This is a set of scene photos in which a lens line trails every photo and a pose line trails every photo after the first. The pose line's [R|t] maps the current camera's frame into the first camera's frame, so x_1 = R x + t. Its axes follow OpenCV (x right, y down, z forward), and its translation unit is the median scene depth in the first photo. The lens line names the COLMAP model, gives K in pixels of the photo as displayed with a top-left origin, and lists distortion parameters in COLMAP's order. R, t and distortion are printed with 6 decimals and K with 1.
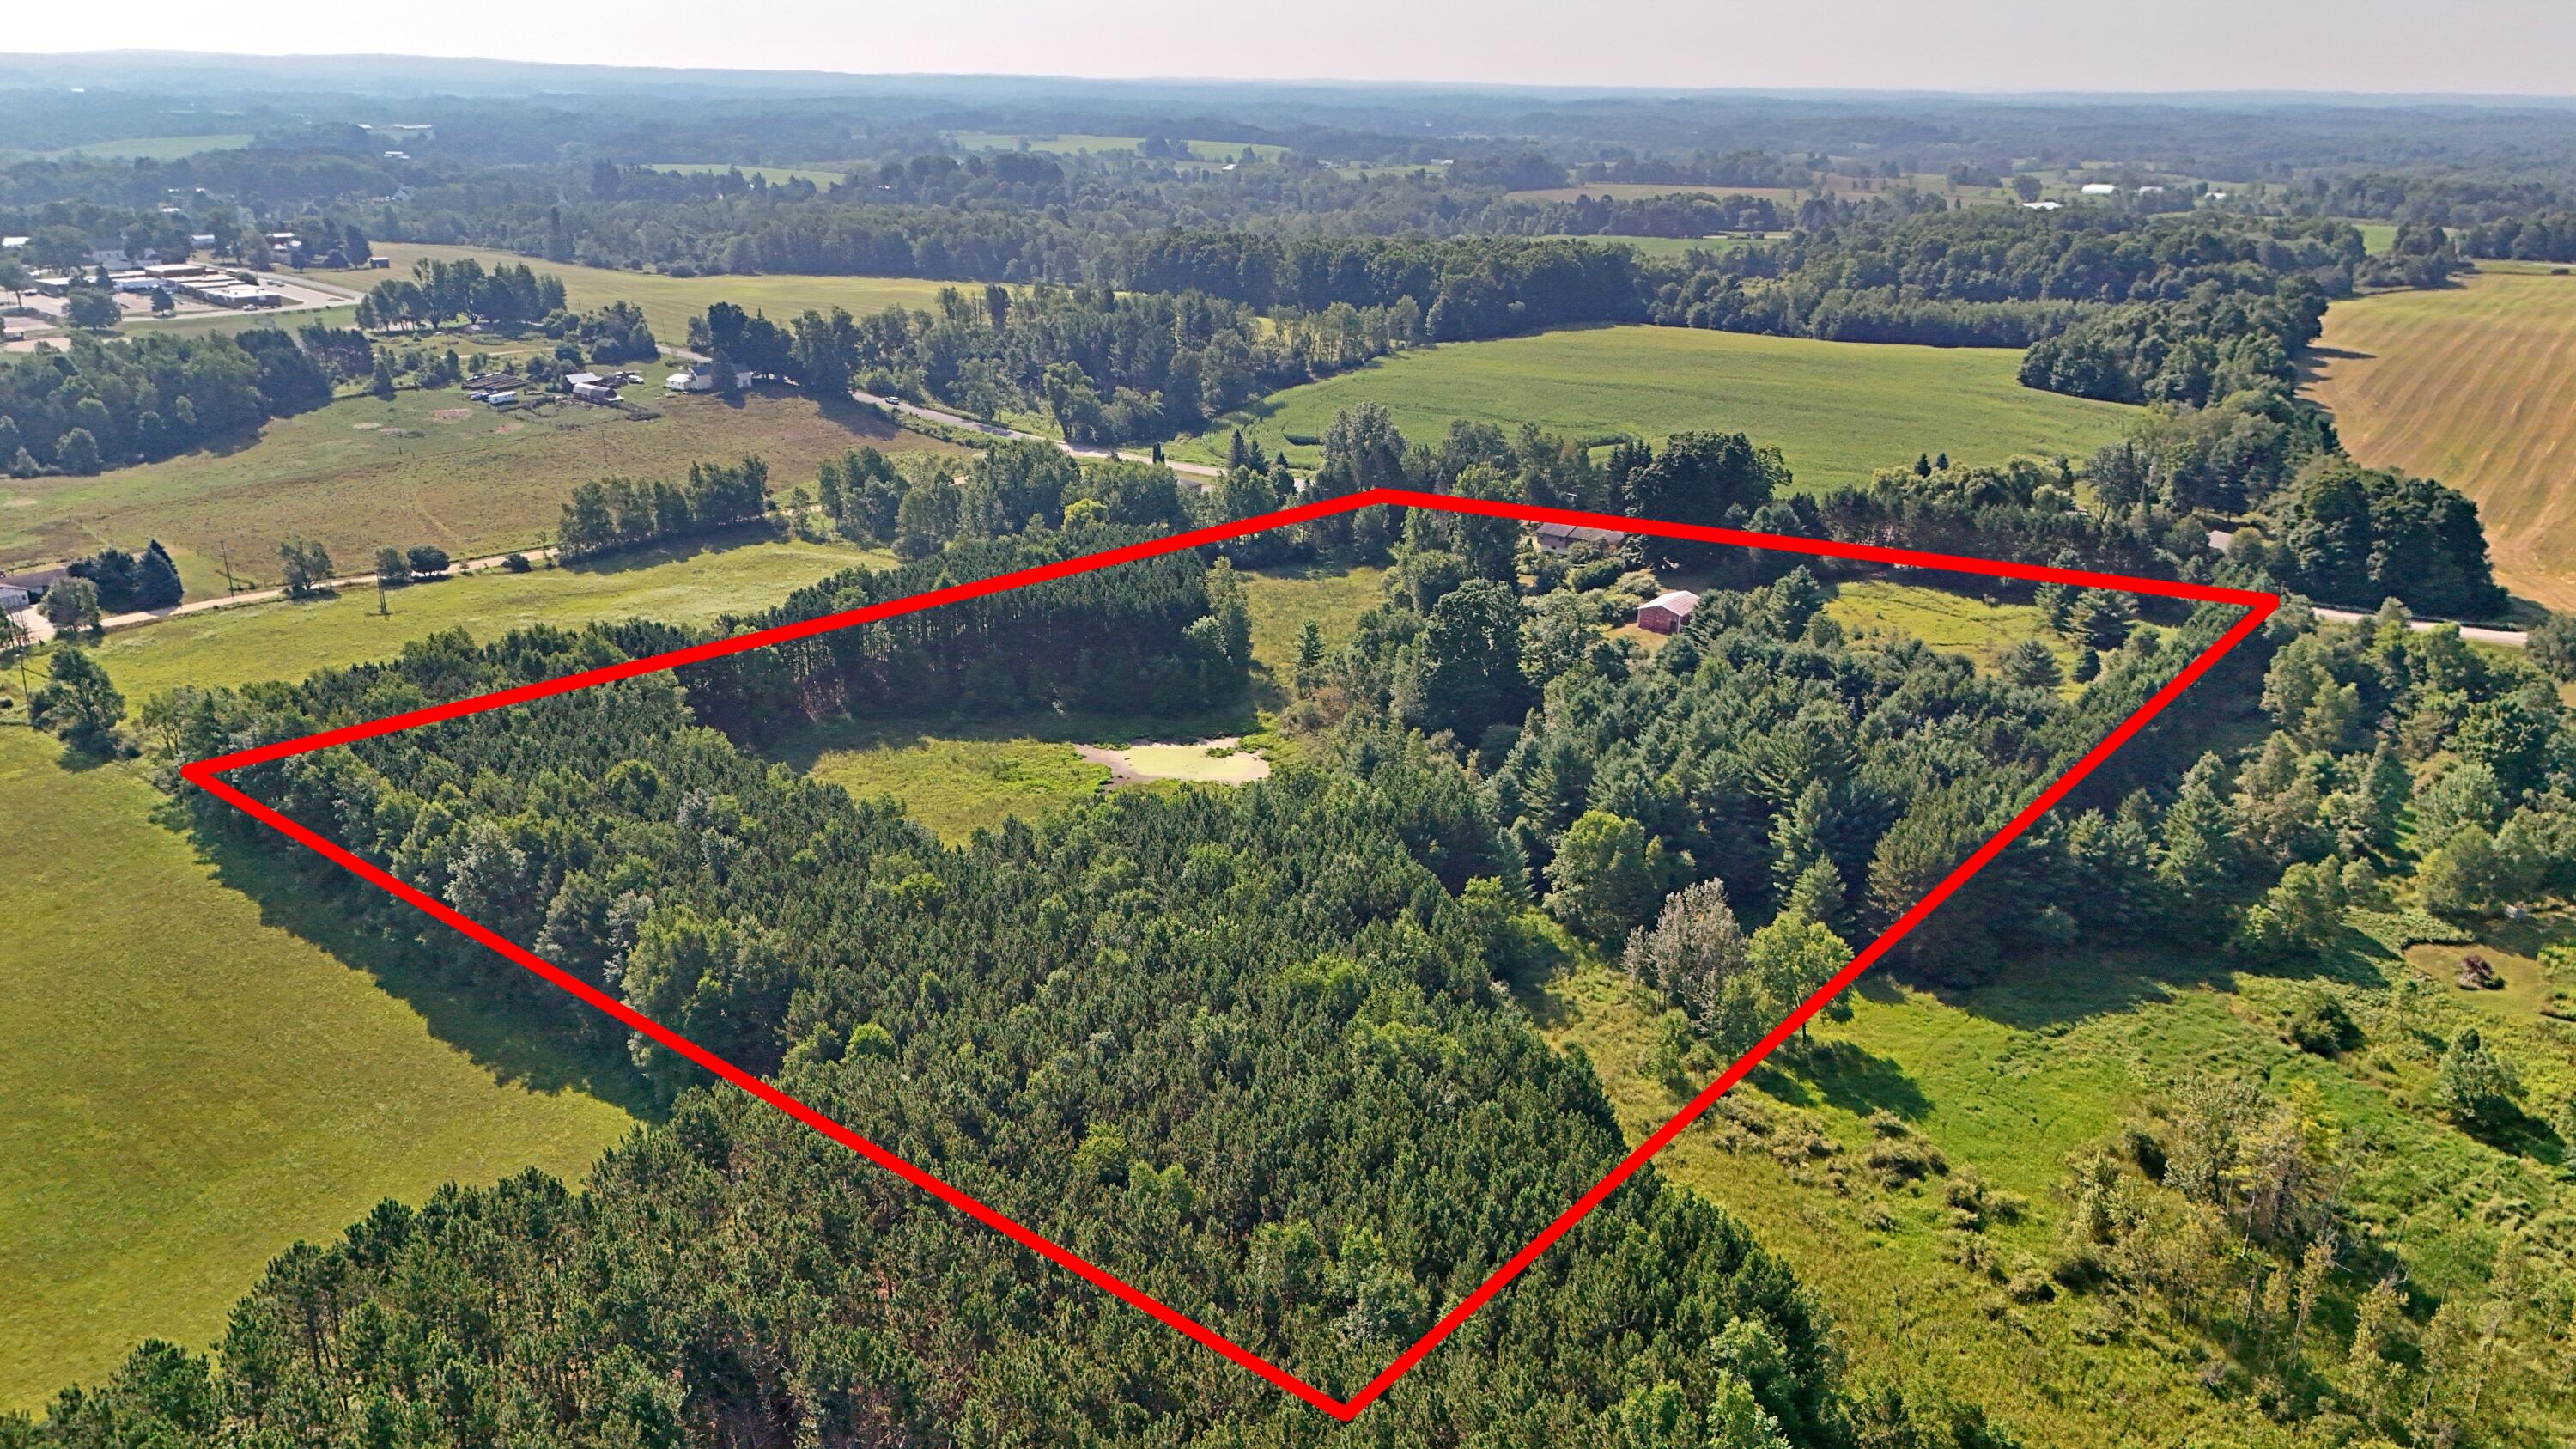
lens RADIAL K [[1902.2, 0, 1281.2], [0, 1902.2, 725.4], [0, 0, 1]] dist [0.070251, -0.081727]
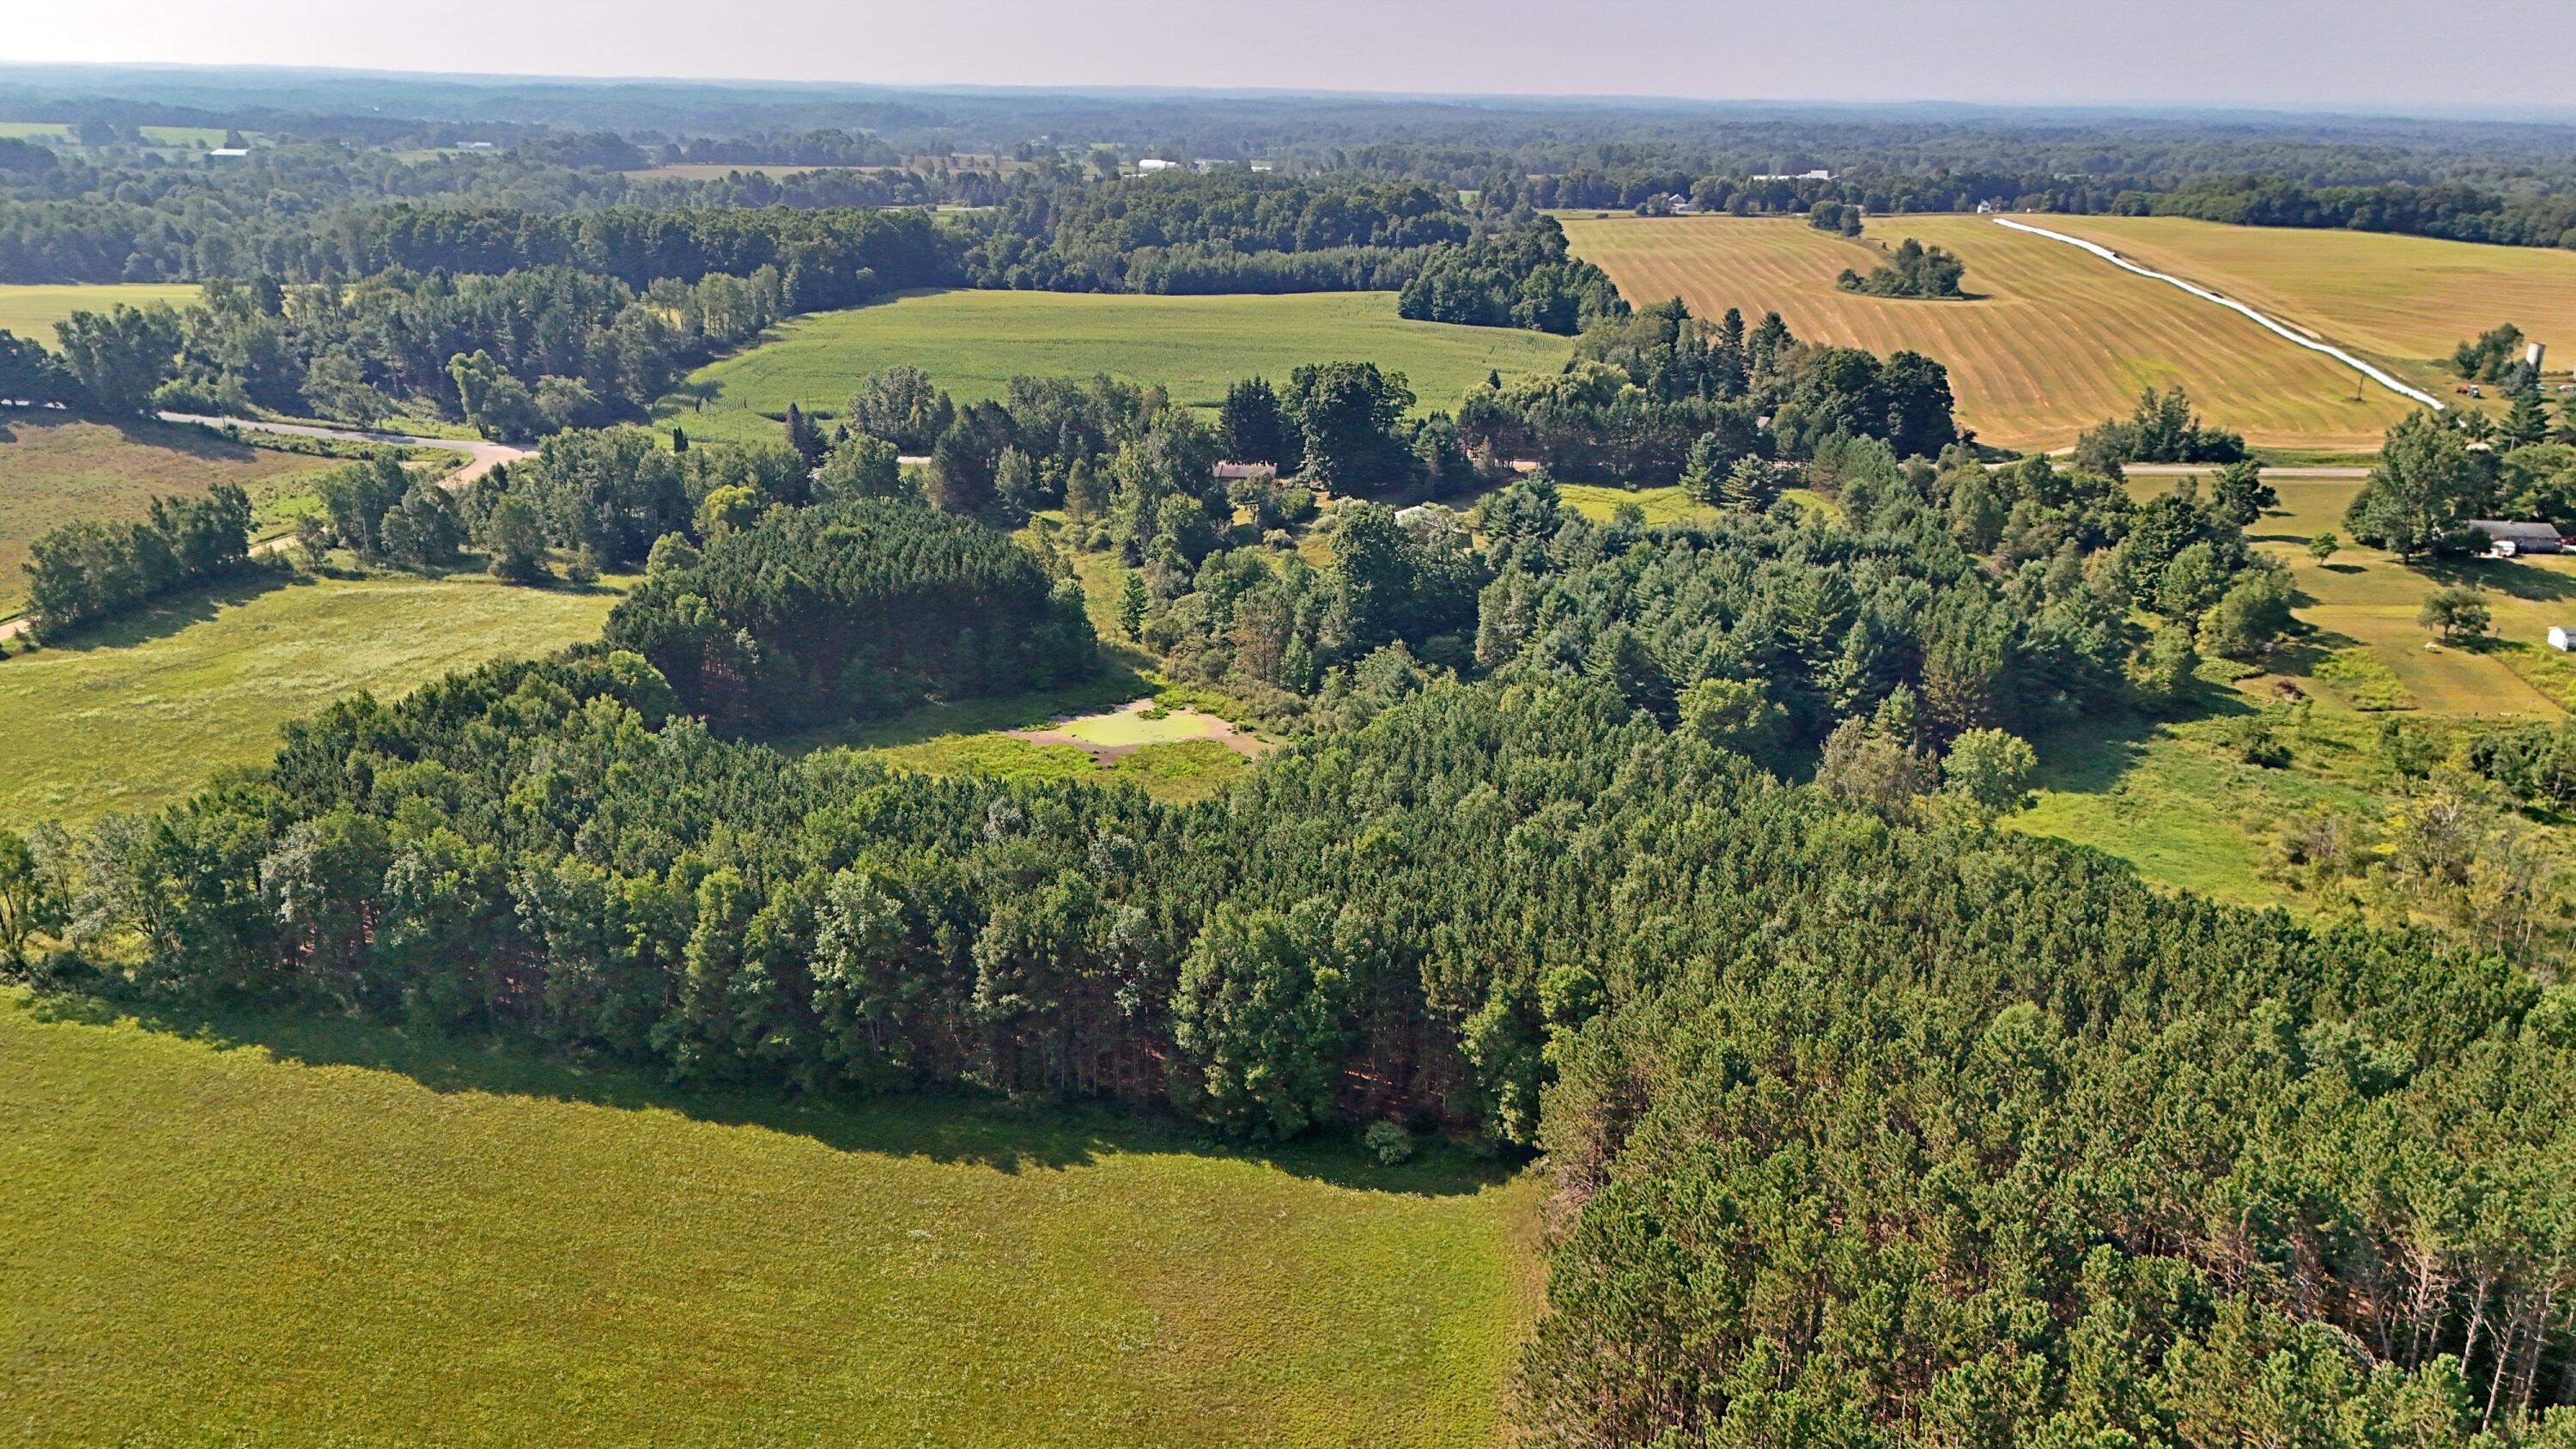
lens RADIAL K [[1902.2, 0, 1281.2], [0, 1902.2, 725.4], [0, 0, 1]] dist [0.070251, -0.081727]
pose [[0.859951, -0.161992, 0.483987, -0.308384], [0.160128, 0.986046, 0.045517, -0.009158], [-0.484607, 0.038357, 0.873891, 0.103697]]
